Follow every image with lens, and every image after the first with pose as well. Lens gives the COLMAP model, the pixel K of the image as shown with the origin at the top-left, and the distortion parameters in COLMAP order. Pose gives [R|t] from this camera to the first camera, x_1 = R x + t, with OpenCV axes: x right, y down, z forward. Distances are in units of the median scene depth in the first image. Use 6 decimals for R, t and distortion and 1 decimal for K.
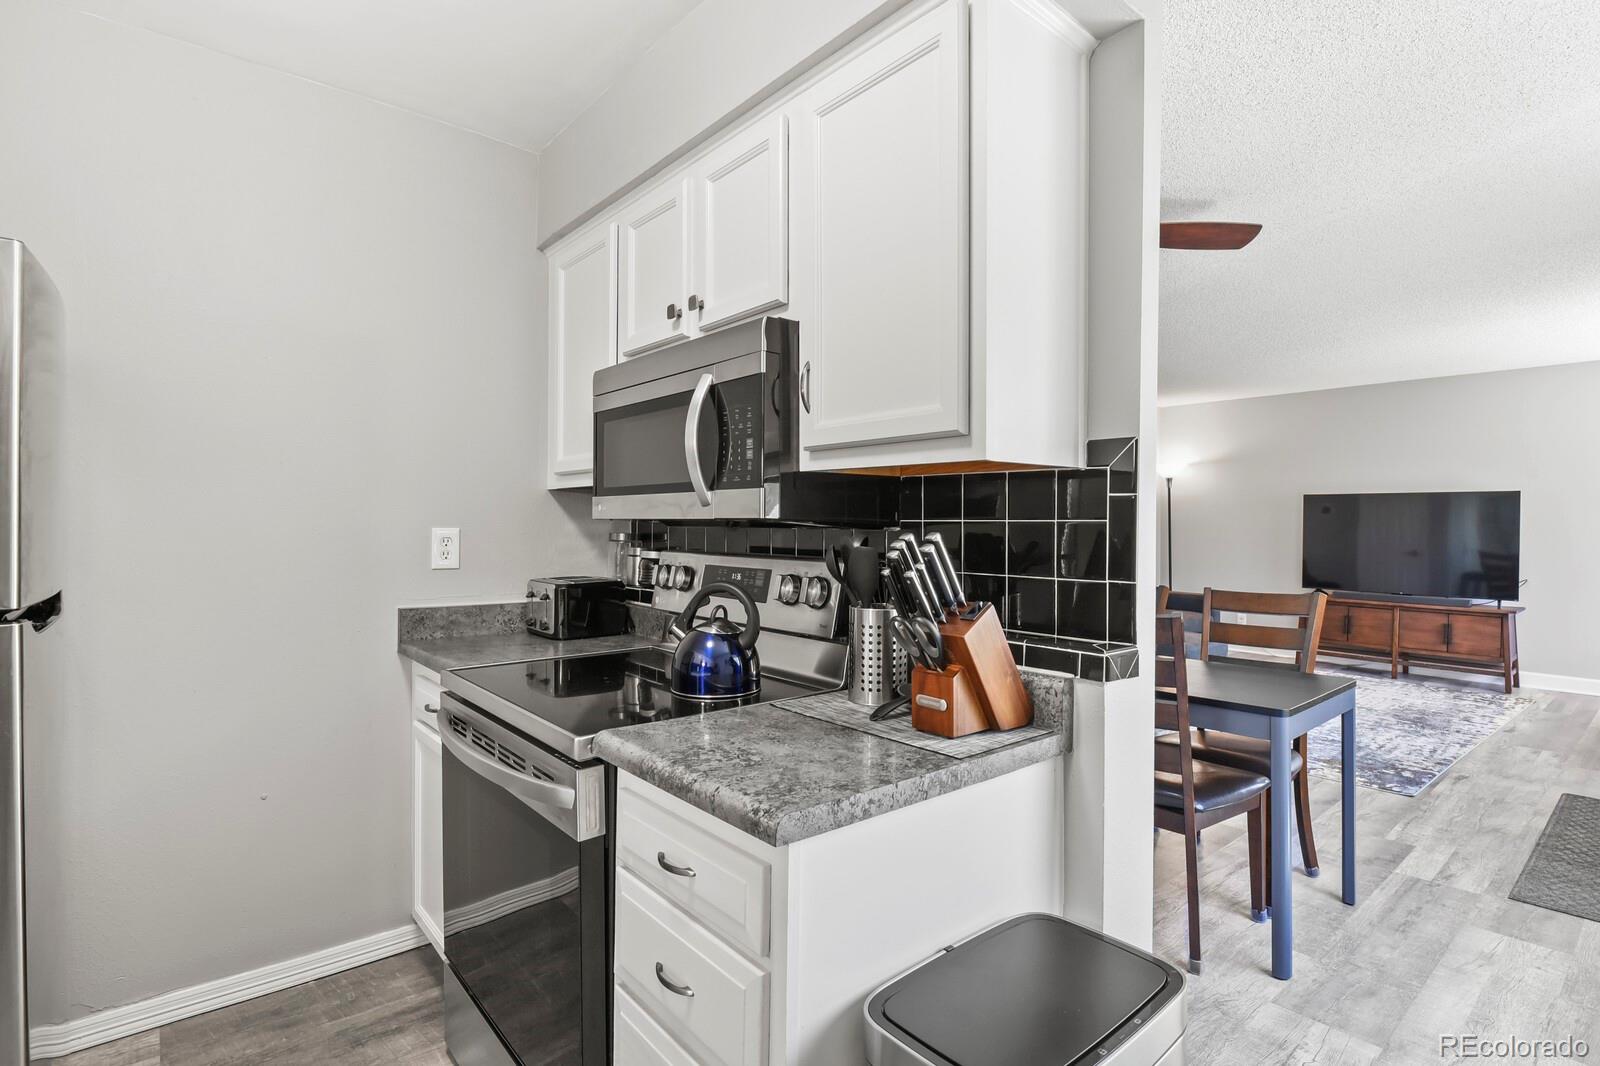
lens RADIAL K [[778.7, 0, 812.6], [0, 778.7, 527.5], [0, 0, 1]] dist [-0.005274, -0.003980]
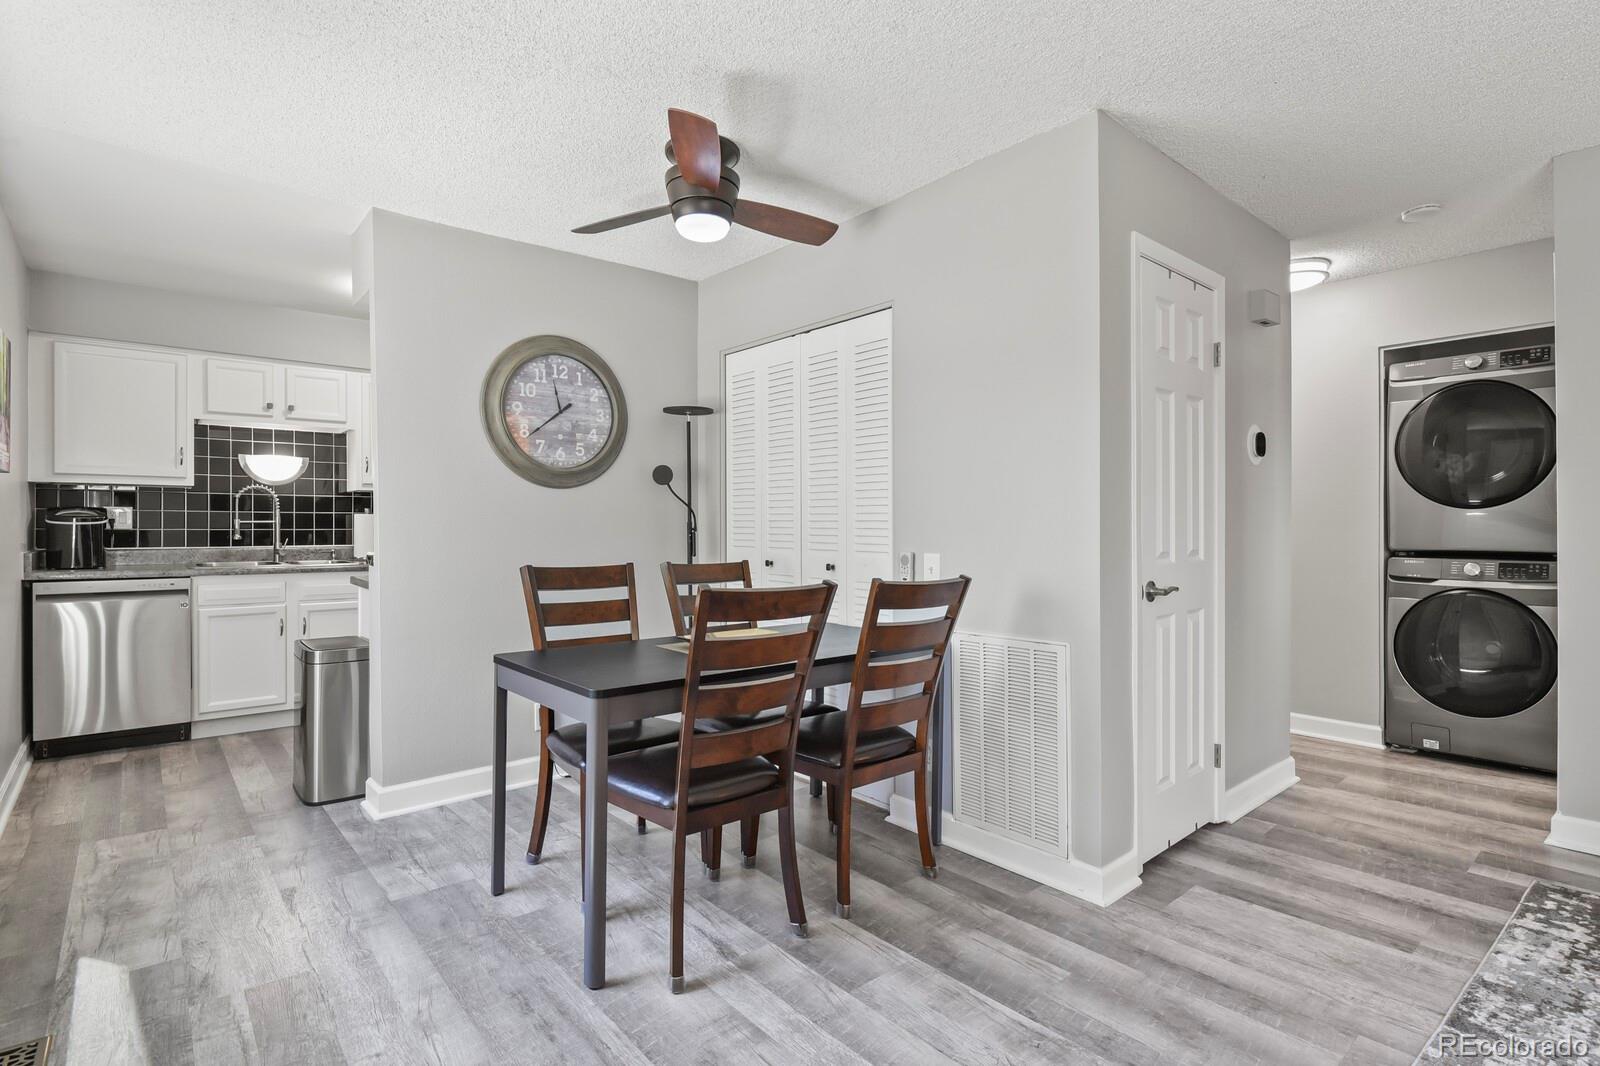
lens RADIAL K [[778.7, 0, 800.9], [0, 778.7, 526.9], [0, 0, 1]] dist [-0.005274, -0.003980]
pose [[-0.000223, -0.004009, -0.999992, 2.288509], [-0.002271, 0.999989, -0.004008, 0.066745], [0.999997, 0.002270, -0.000232, 1.894427]]
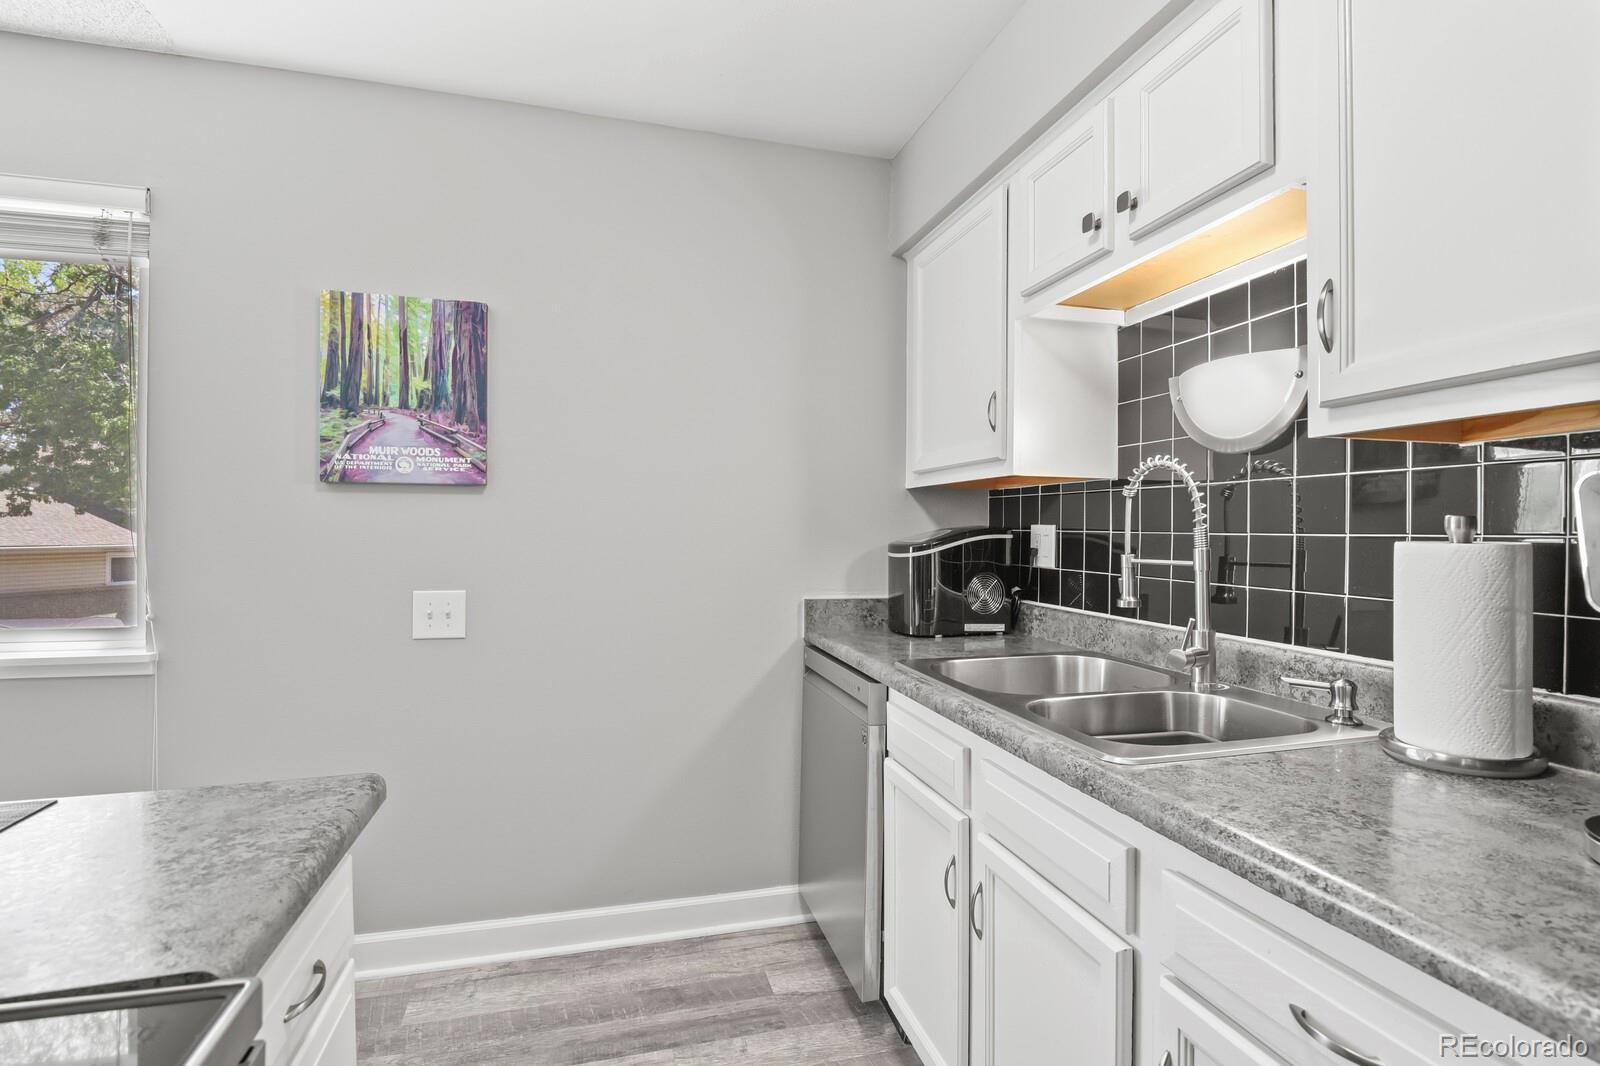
lens RADIAL K [[778.7, 0, 800.0], [0, 778.7, 530.6], [0, 0, 1]] dist [-0.005274, -0.003980]
pose [[-0.902896, -0.014248, 0.429622, -0.606518], [-0.013022, 0.999898, 0.005792, 0.000469], [-0.429661, -0.000365, -0.902990, 0.989041]]
